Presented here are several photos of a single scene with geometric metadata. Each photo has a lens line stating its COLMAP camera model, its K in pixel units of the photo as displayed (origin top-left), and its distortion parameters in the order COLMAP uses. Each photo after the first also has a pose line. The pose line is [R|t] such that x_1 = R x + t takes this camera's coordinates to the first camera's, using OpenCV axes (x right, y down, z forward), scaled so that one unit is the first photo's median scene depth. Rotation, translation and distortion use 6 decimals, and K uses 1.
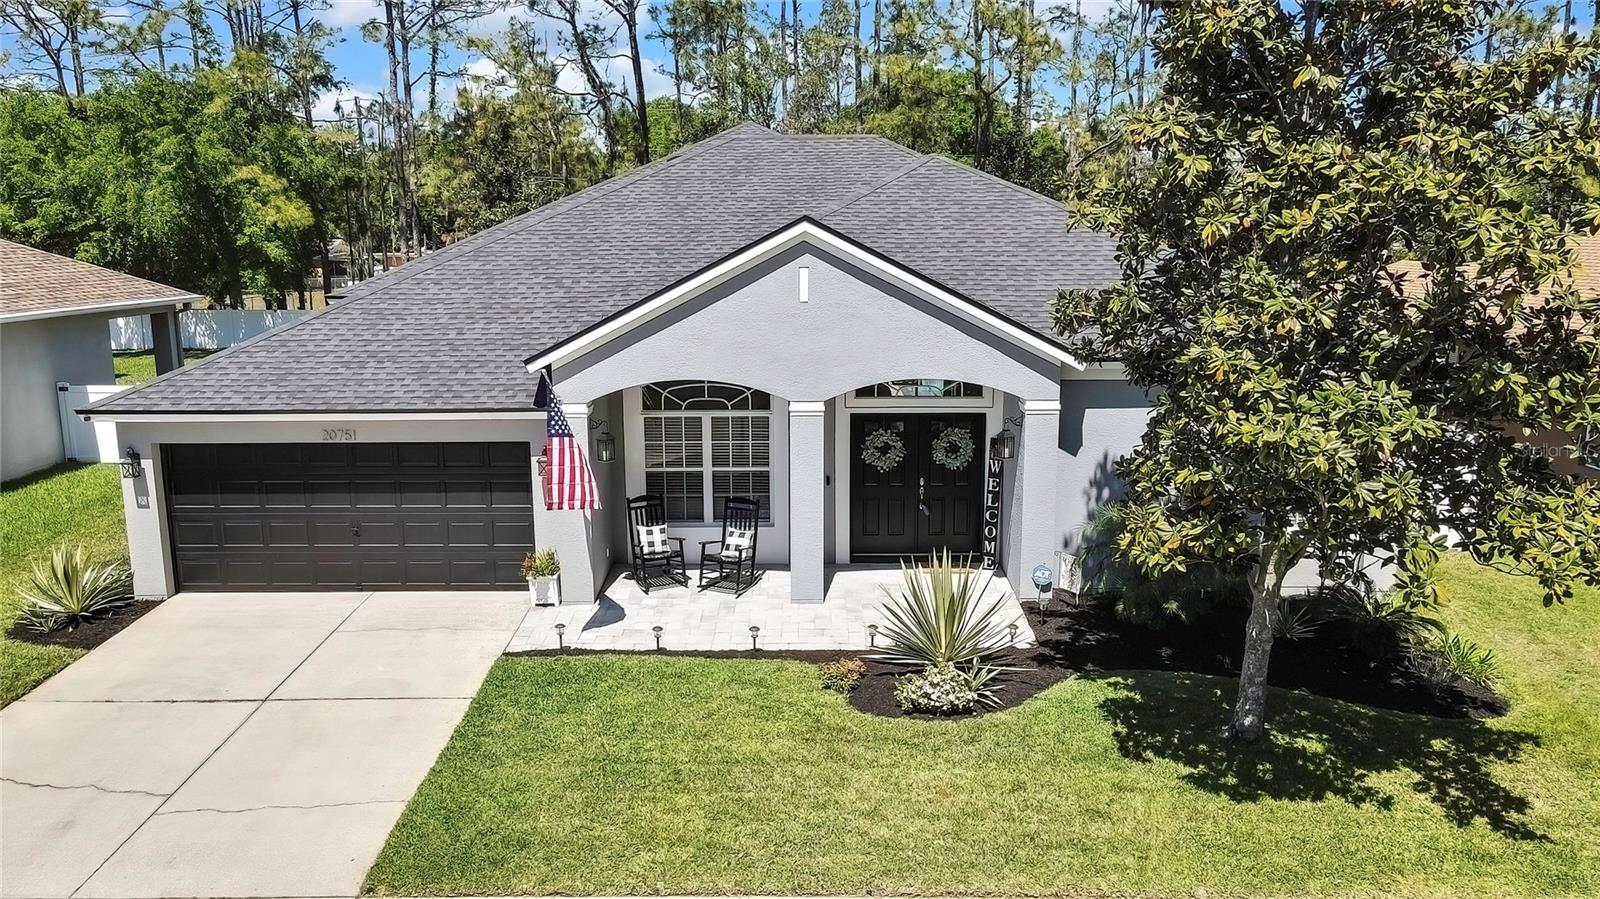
lens RADIAL K [[1178.1, 0, 799.2], [0, 1178.1, 450.1], [0, 0, 1]] dist [0.003277, 0.018177]
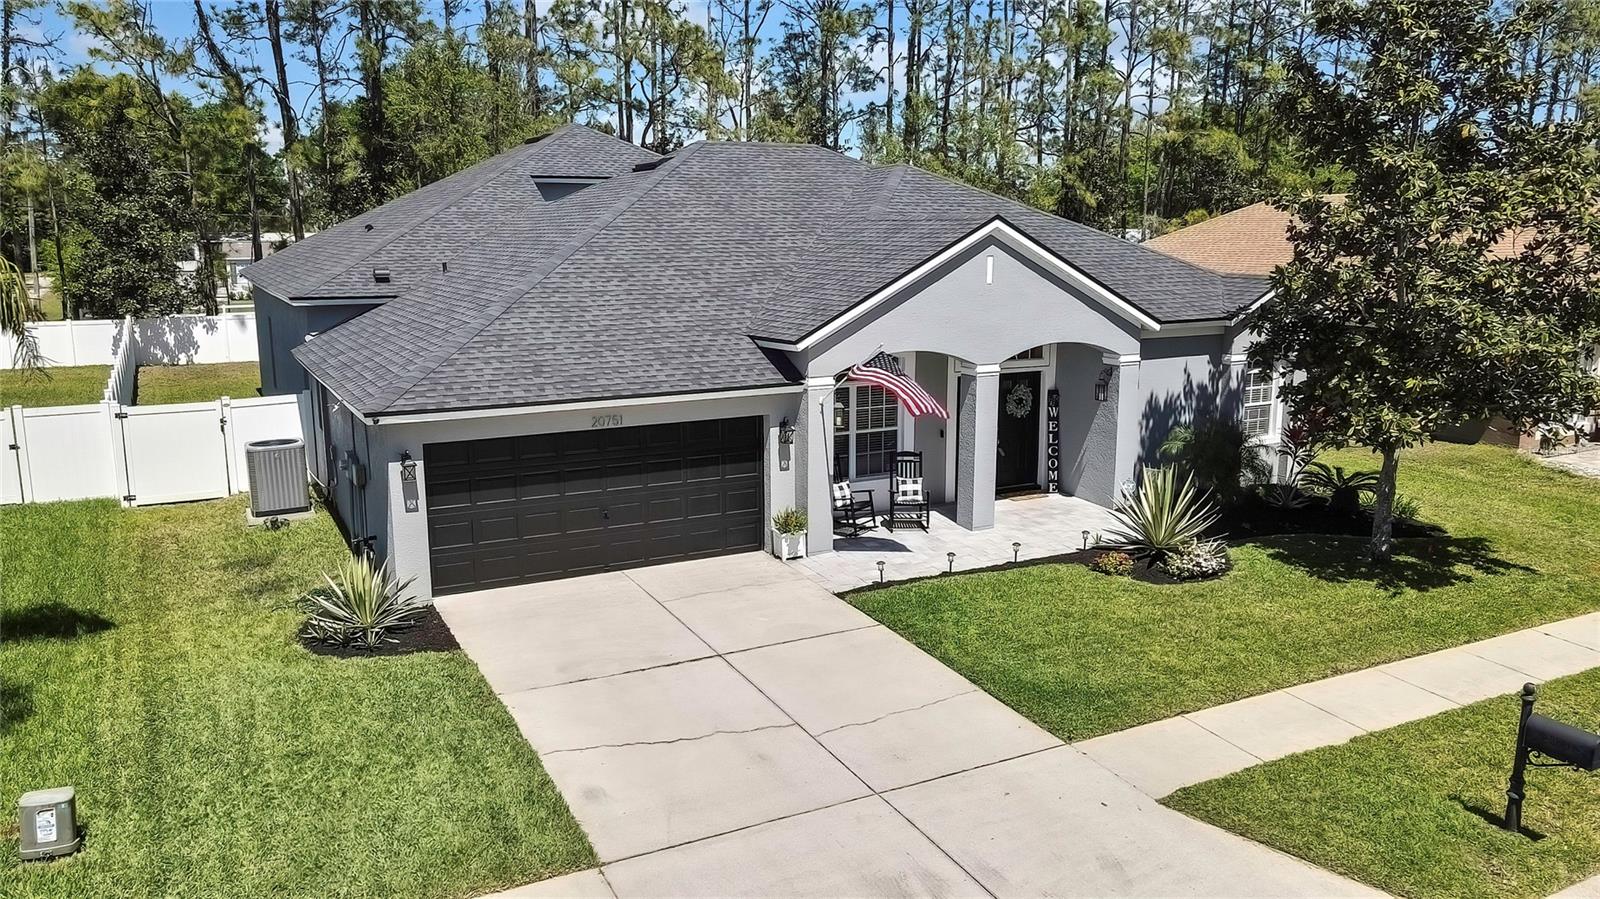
lens RADIAL K [[1178.1, 0, 795.3], [0, 1178.1, 448.1], [0, 0, 1]] dist [0.003277, 0.018177]
pose [[0.880959, -0.084034, 0.465671, -0.766948], [0.084894, 0.996206, 0.019171, 0.005330], [-0.465515, 0.022644, 0.884750, -0.000766]]
